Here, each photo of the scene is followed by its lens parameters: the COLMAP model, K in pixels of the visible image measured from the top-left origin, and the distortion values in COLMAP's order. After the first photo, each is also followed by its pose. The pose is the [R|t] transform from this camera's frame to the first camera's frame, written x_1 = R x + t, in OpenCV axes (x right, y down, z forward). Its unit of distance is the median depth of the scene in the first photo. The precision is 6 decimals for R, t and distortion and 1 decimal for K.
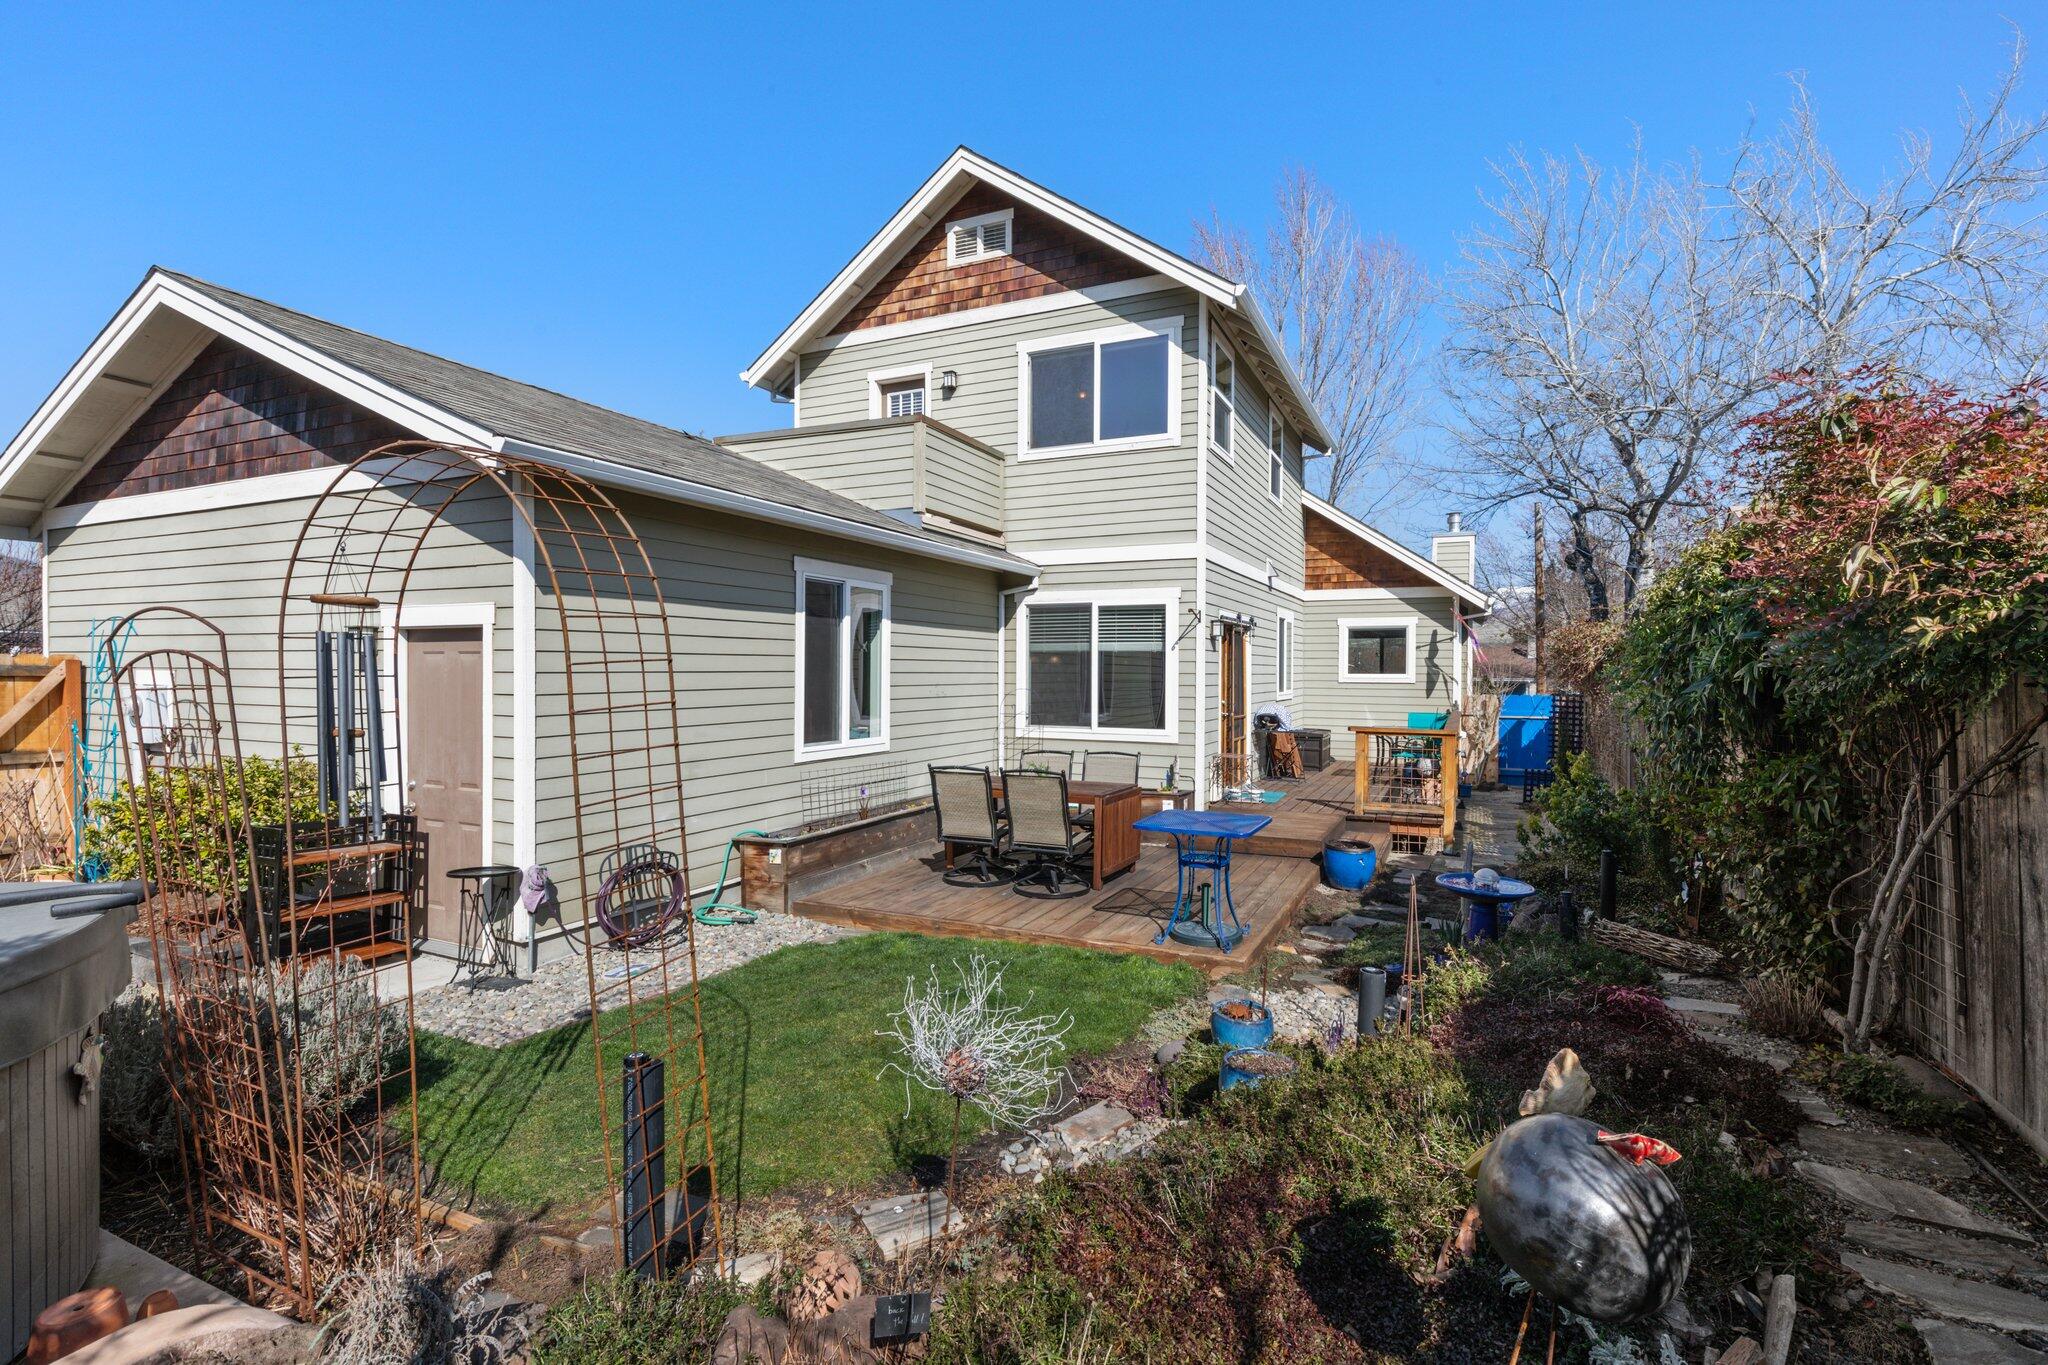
lens RADIAL K [[911.0, 0, 1030.2], [0, 911.0, 691.9], [0, 0, 1]] dist [0.006406, -0.001604]
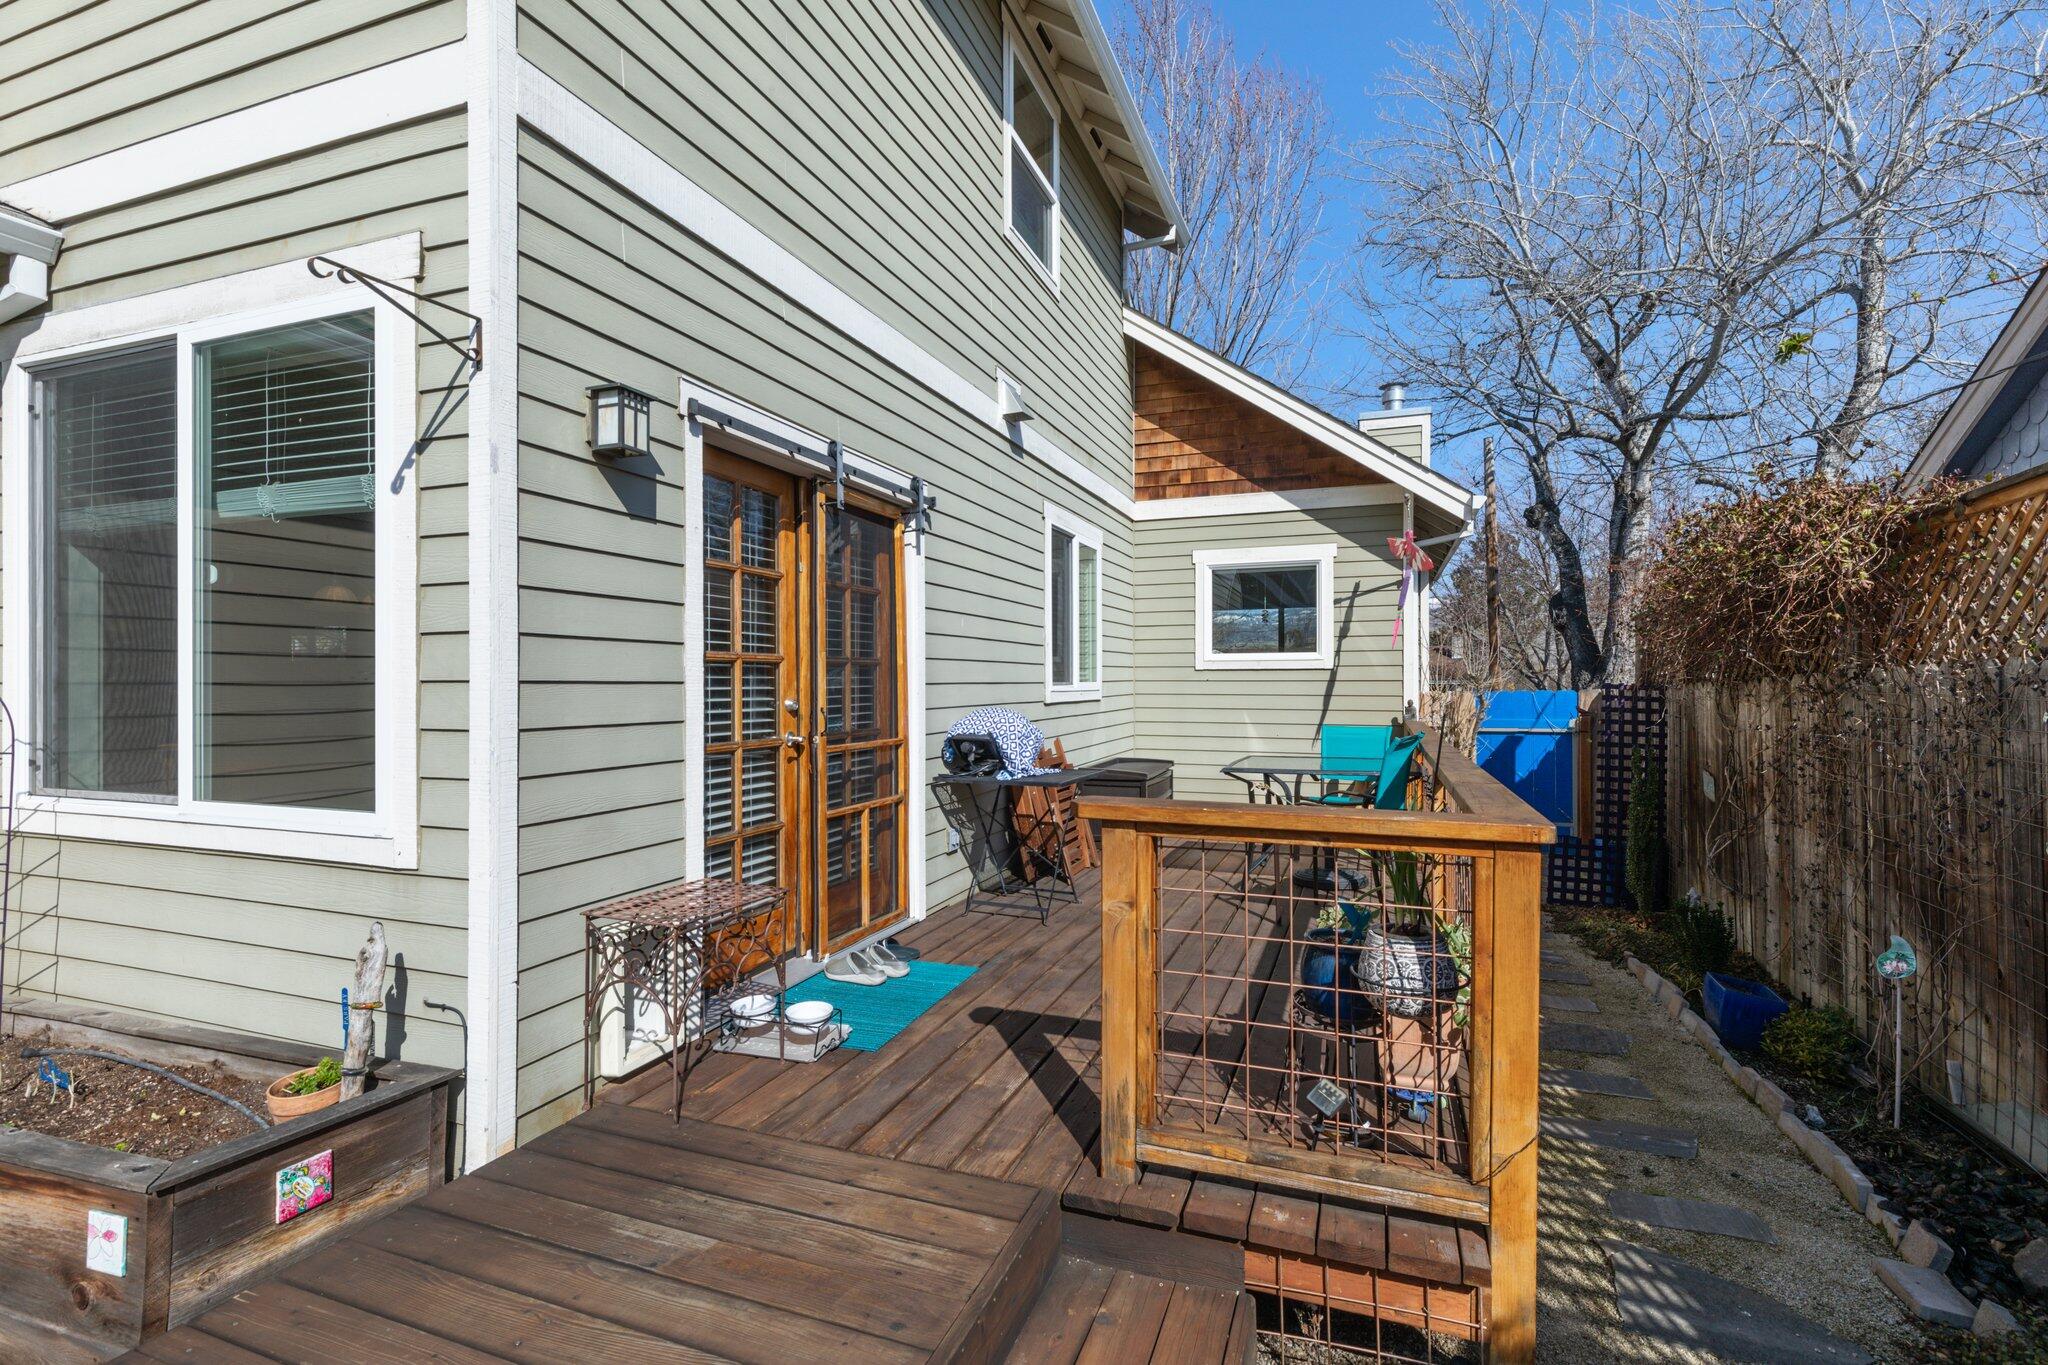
lens RADIAL K [[911.0, 0, 1030.4], [0, 911.0, 678.5], [0, 0, 1]] dist [0.006406, -0.001604]
pose [[0.996552, -0.003718, 0.082883, 0.199841], [0.005665, 0.999713, -0.023264, 0.007387], [-0.082773, 0.023654, 0.996288, 0.480406]]
